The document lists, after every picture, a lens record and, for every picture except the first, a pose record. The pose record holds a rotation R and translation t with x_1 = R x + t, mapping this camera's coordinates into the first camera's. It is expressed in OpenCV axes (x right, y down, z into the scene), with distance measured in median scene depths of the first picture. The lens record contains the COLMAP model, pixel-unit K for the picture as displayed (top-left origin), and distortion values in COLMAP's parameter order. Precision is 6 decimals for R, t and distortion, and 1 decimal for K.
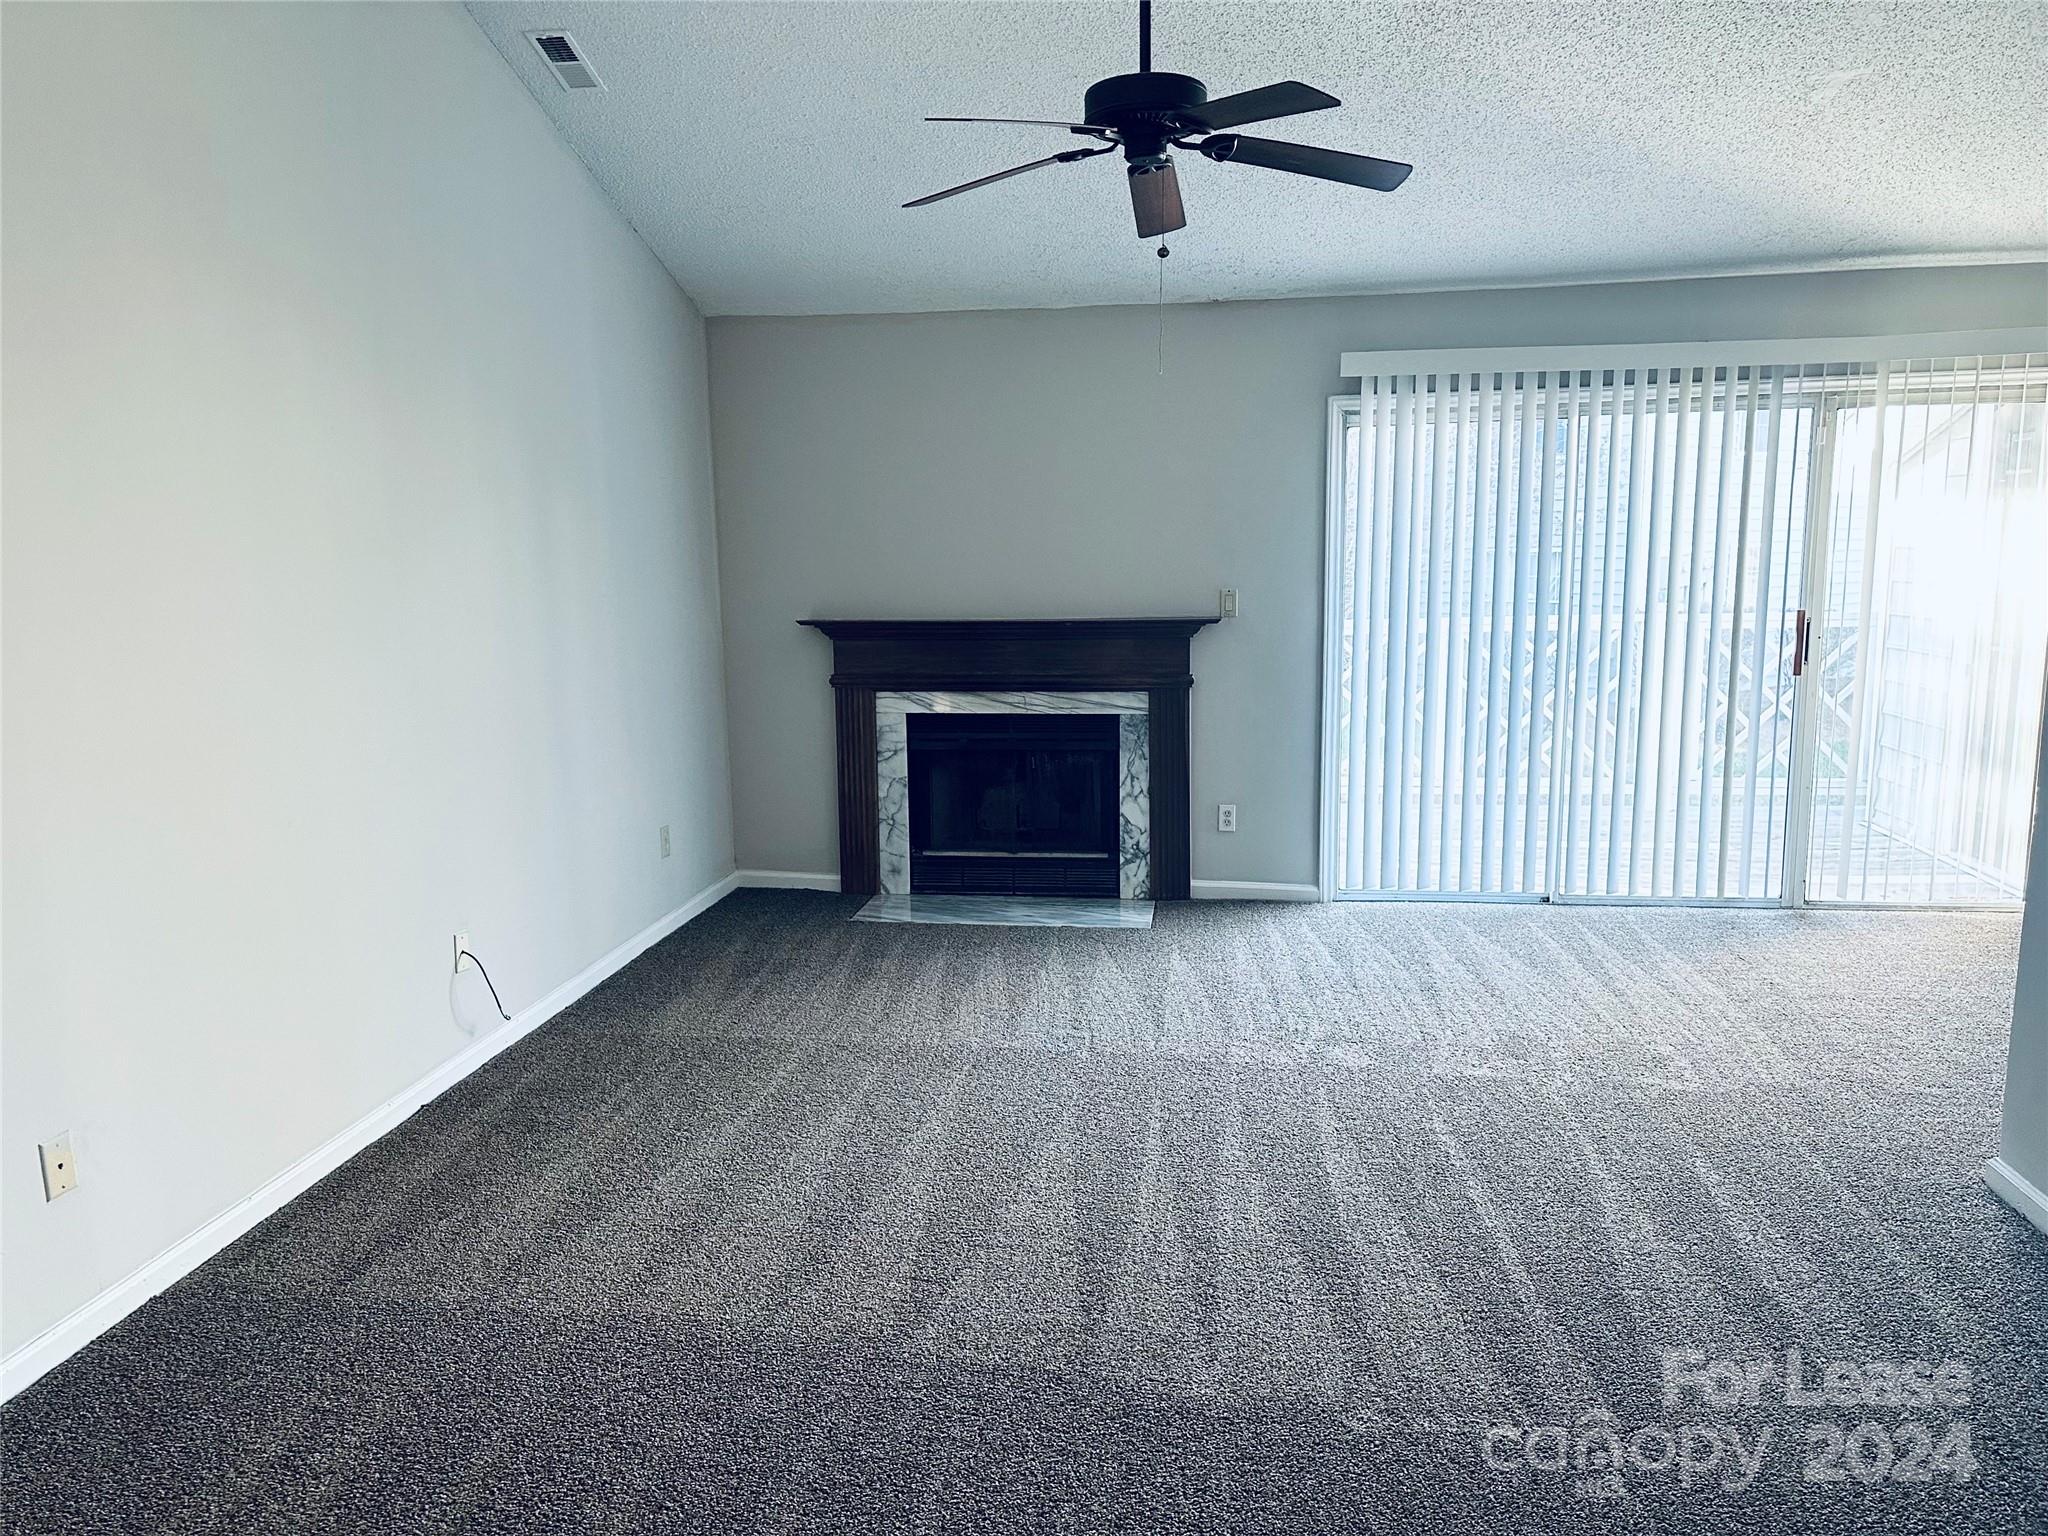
lens RADIAL K [[1367.0, 0, 1035.6], [0, 1367.0, 757.6], [0, 0, 1]] dist [0.117132, -0.174278]
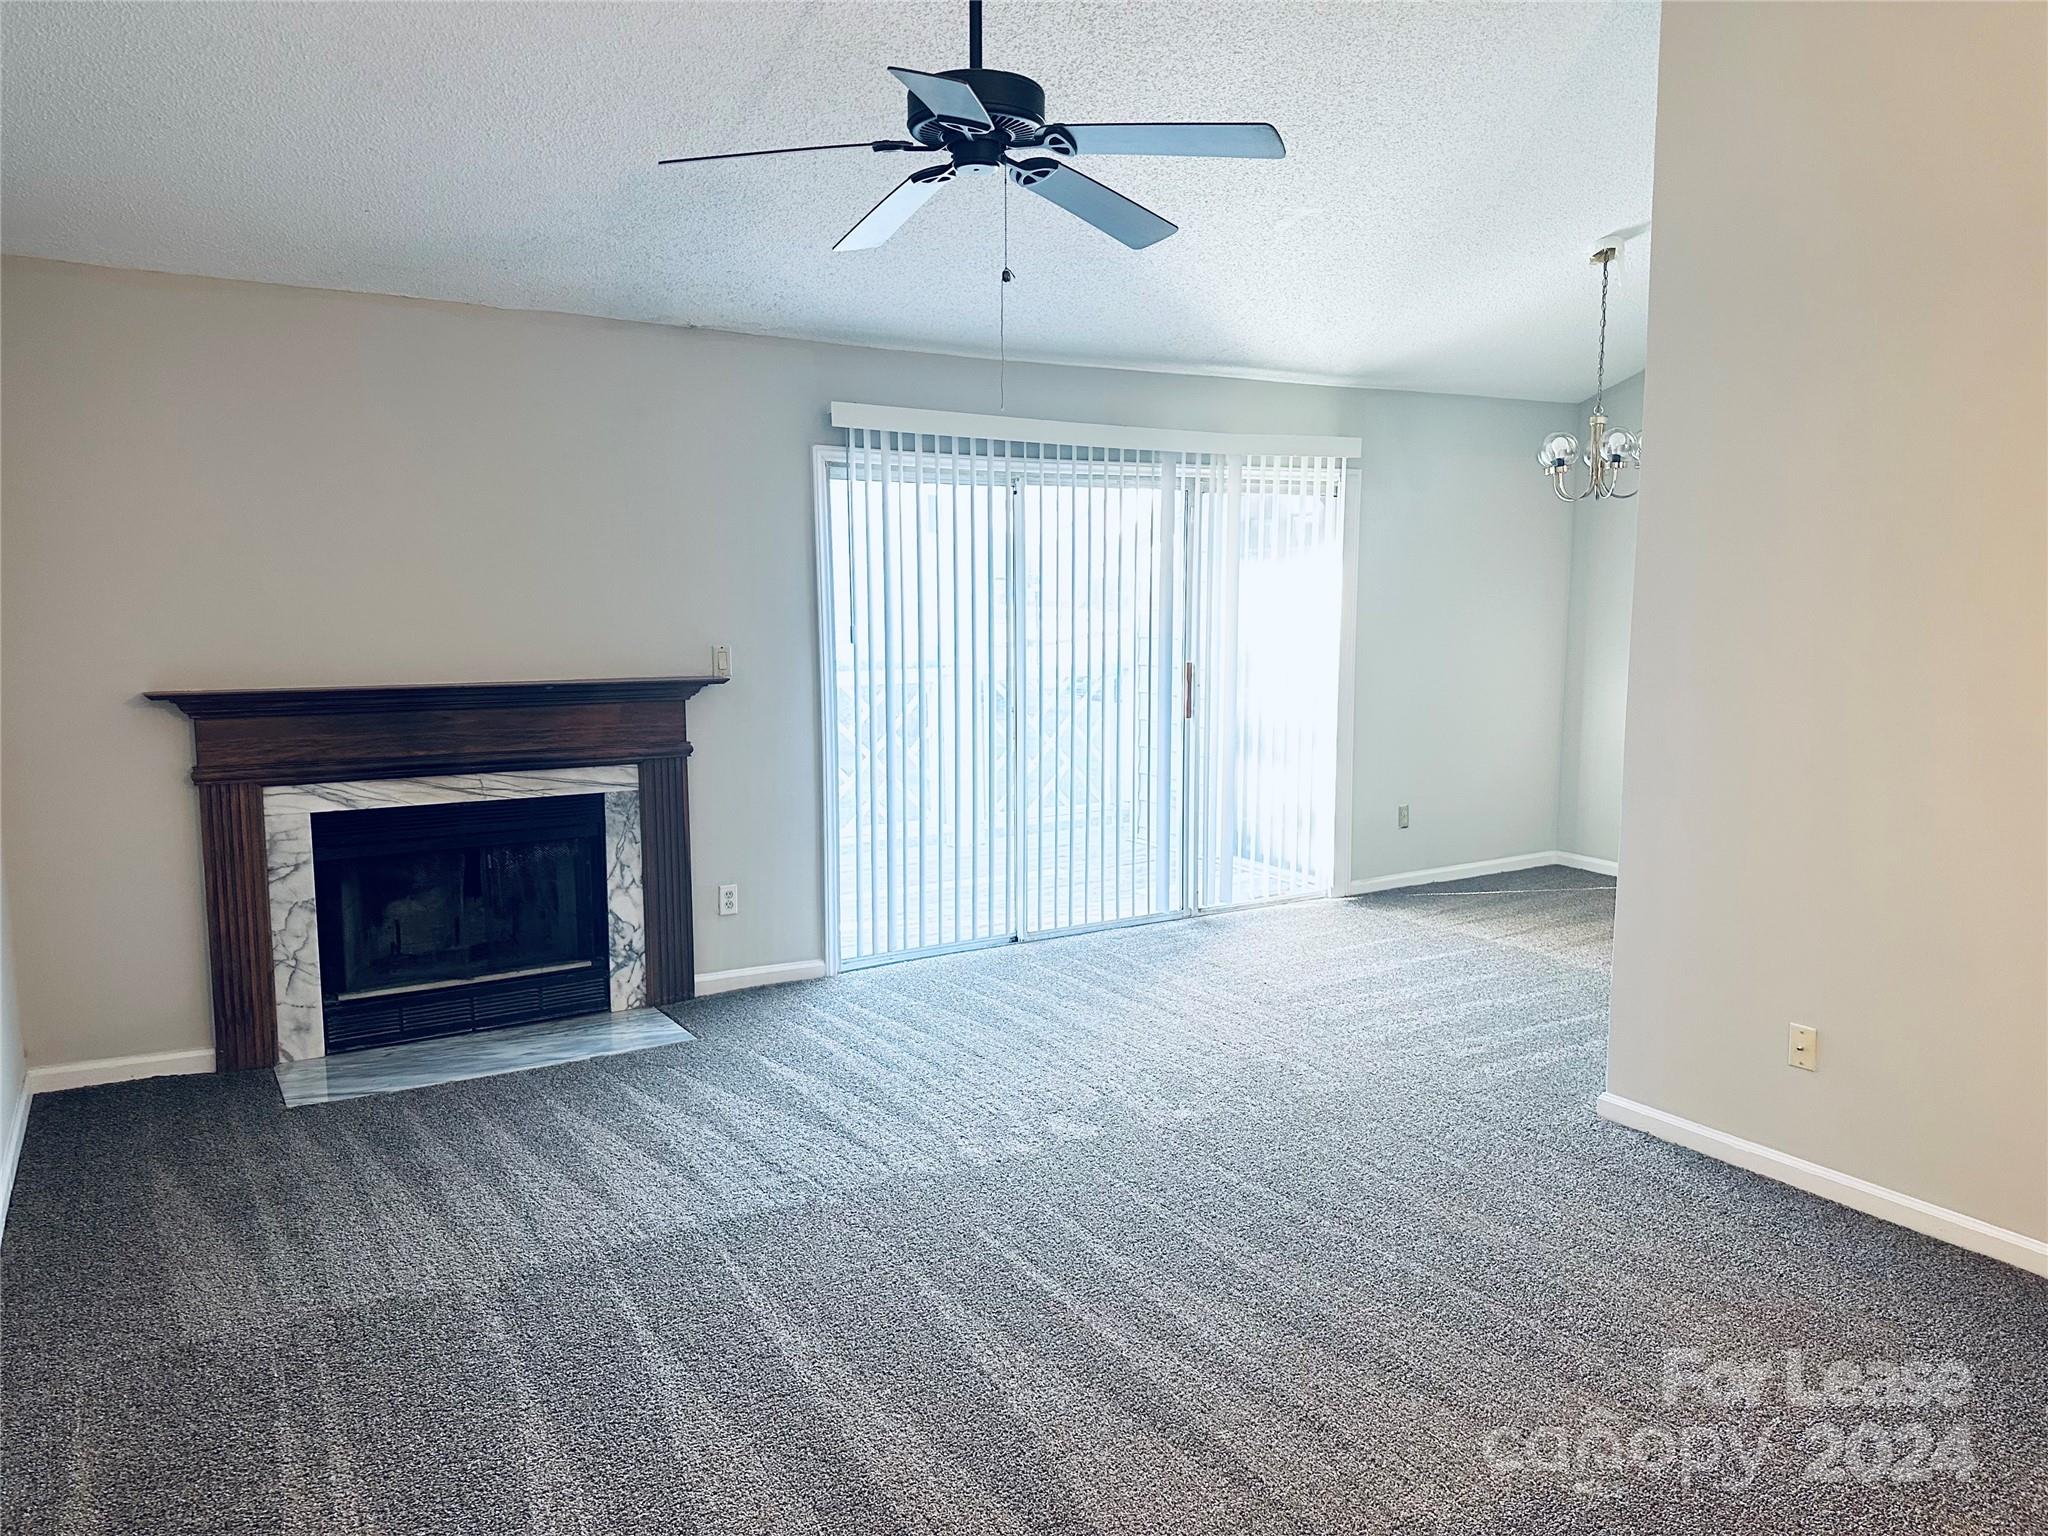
lens RADIAL K [[1367.0, 0, 1035.6], [0, 1367.0, 757.6], [0, 0, 1]] dist [0.117132, -0.174278]
pose [[0.784906, -0.058057, 0.616890, -0.251608], [0.081392, 0.996634, -0.009764, -0.023219], [-0.614246, 0.057874, 0.786989, 0.165524]]
